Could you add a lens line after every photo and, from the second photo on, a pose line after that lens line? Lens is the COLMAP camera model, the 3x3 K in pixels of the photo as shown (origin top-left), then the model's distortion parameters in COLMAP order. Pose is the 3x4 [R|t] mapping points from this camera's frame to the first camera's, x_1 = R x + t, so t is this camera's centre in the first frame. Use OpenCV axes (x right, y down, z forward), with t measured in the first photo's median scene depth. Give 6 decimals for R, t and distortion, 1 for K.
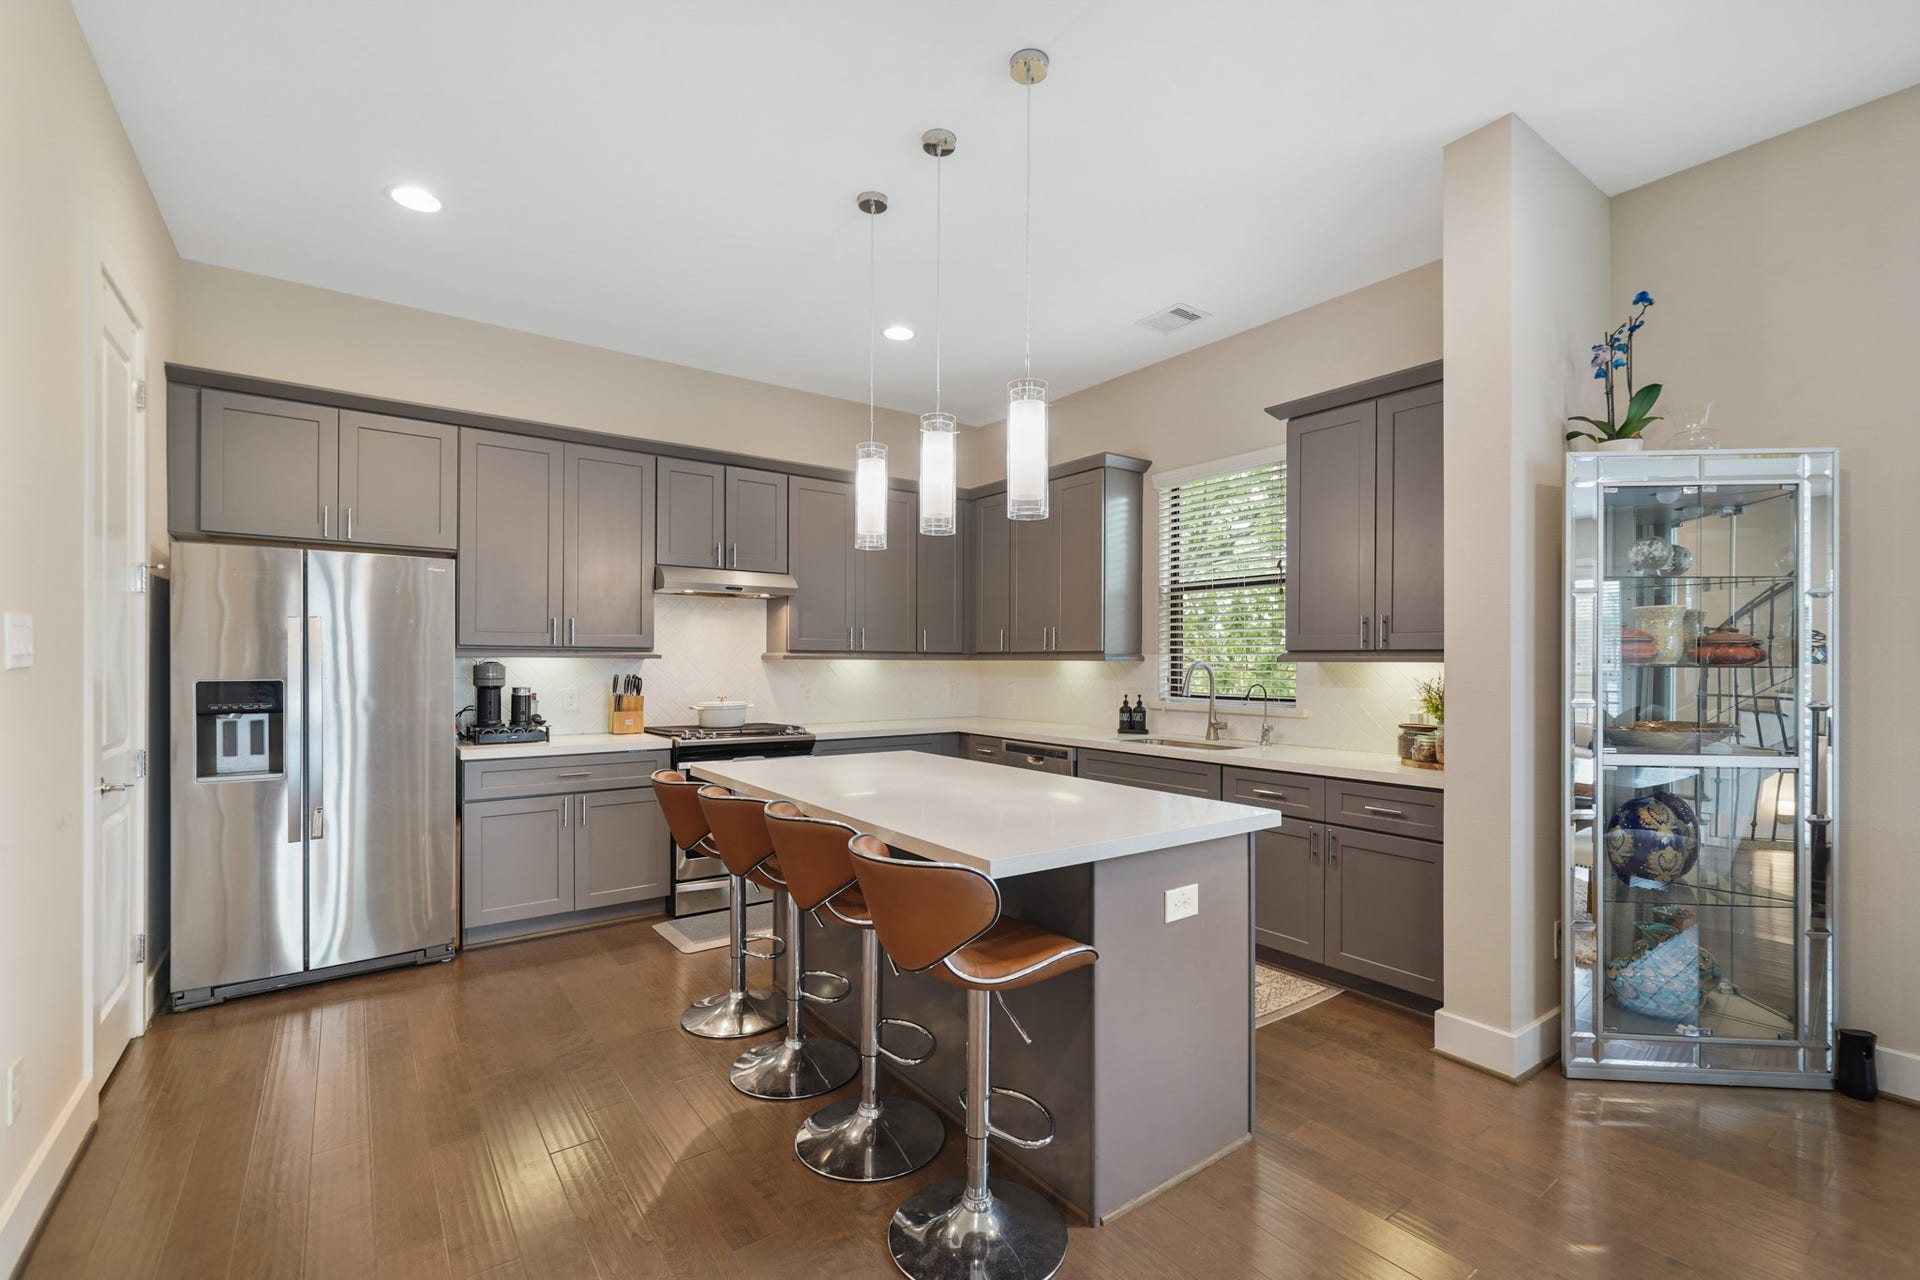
lens RADIAL K [[854.9, 0, 988.6], [0, 854.9, 664.4], [0, 0, 1]] dist [0.004683, 0.000312]
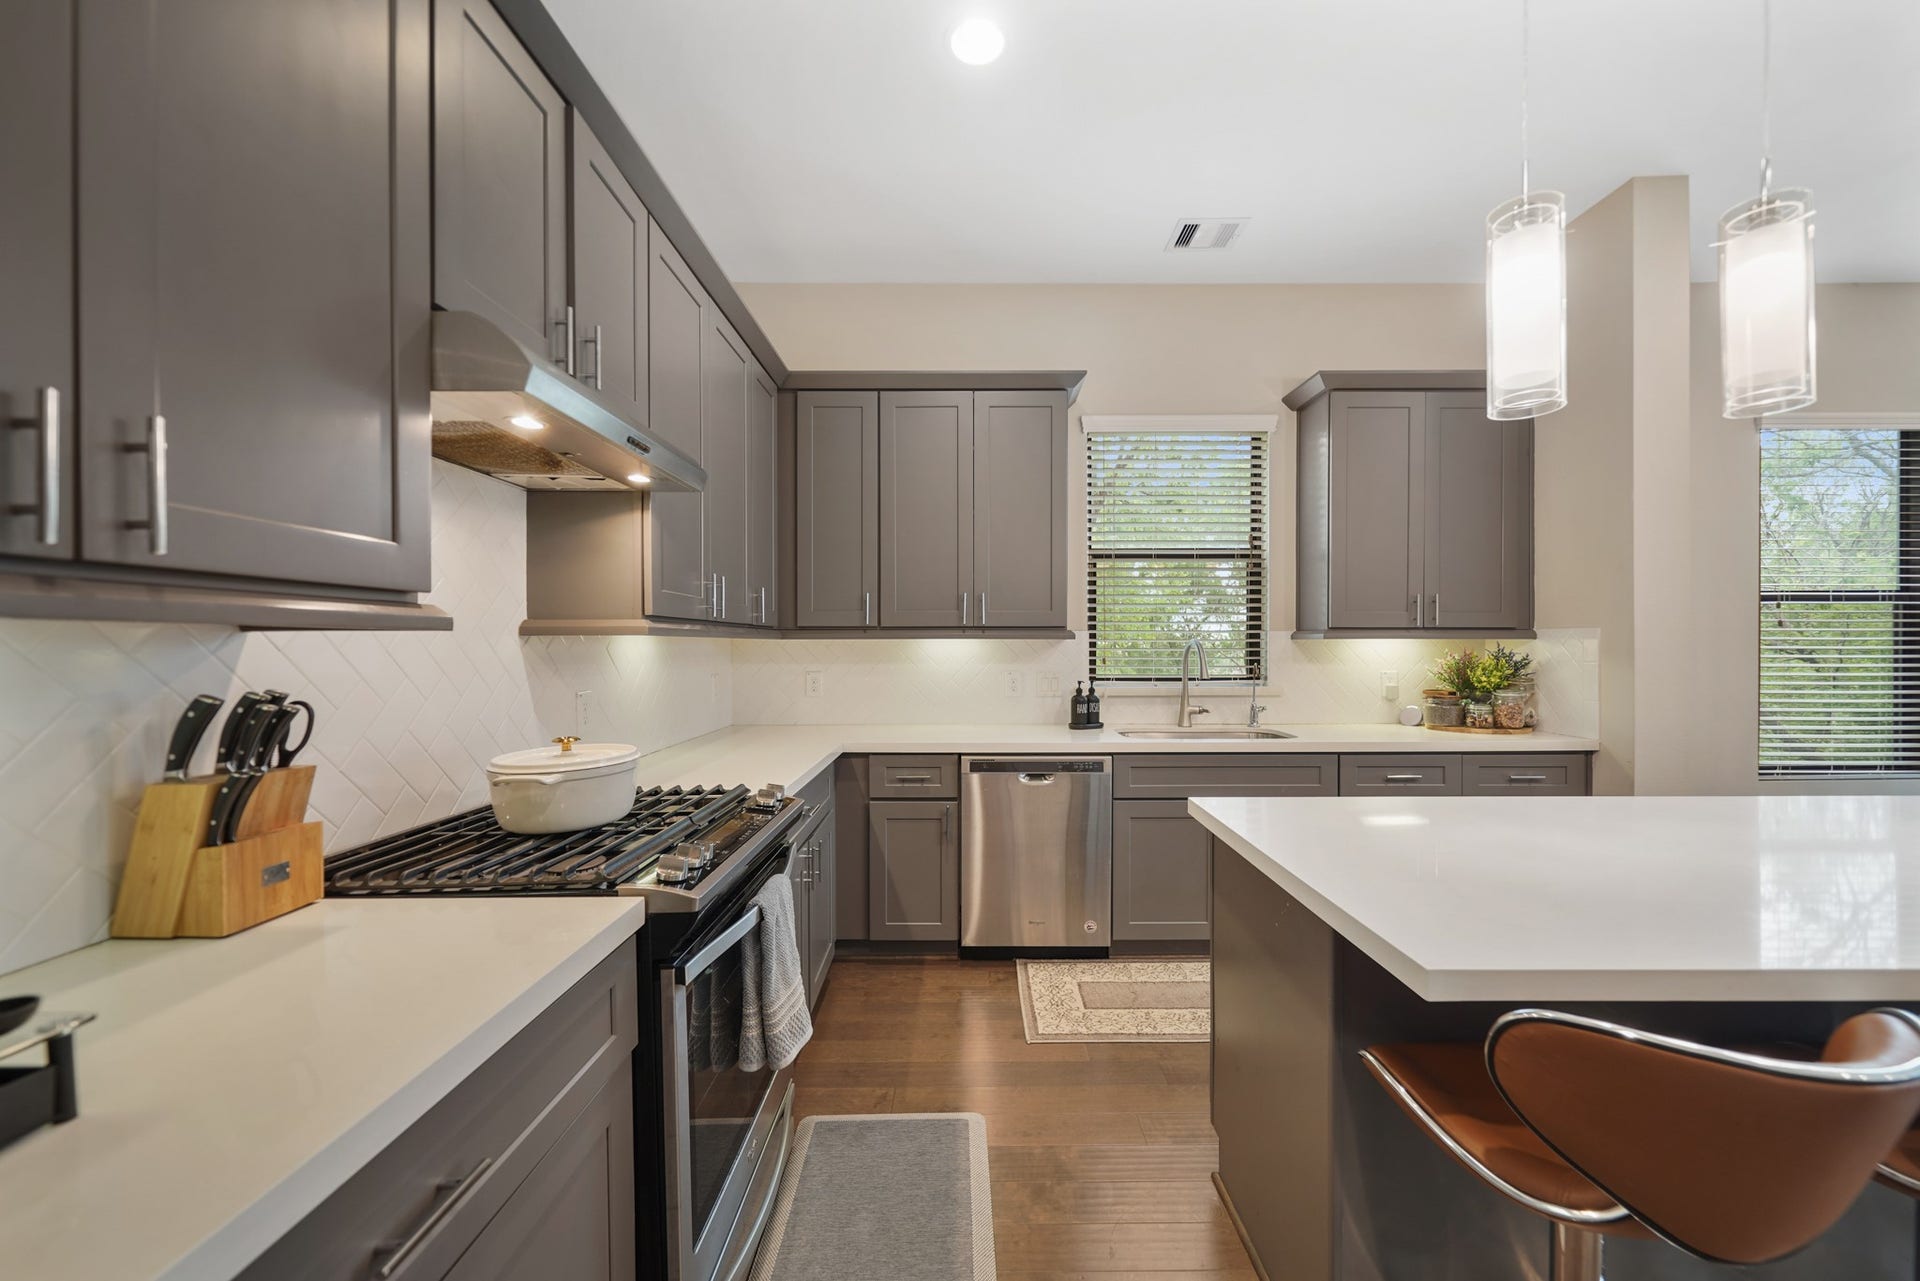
lens RADIAL K [[735.7, 0, 974.4], [0, 735.7, 644.2], [0, 0, 1]] dist [0.002724, 0.000081]
pose [[0.587715, -0.005632, 0.809048, -0.516038], [0.006414, 0.999977, 0.002302, -0.001206], [-0.809042, 0.003836, 0.587738, 0.764848]]
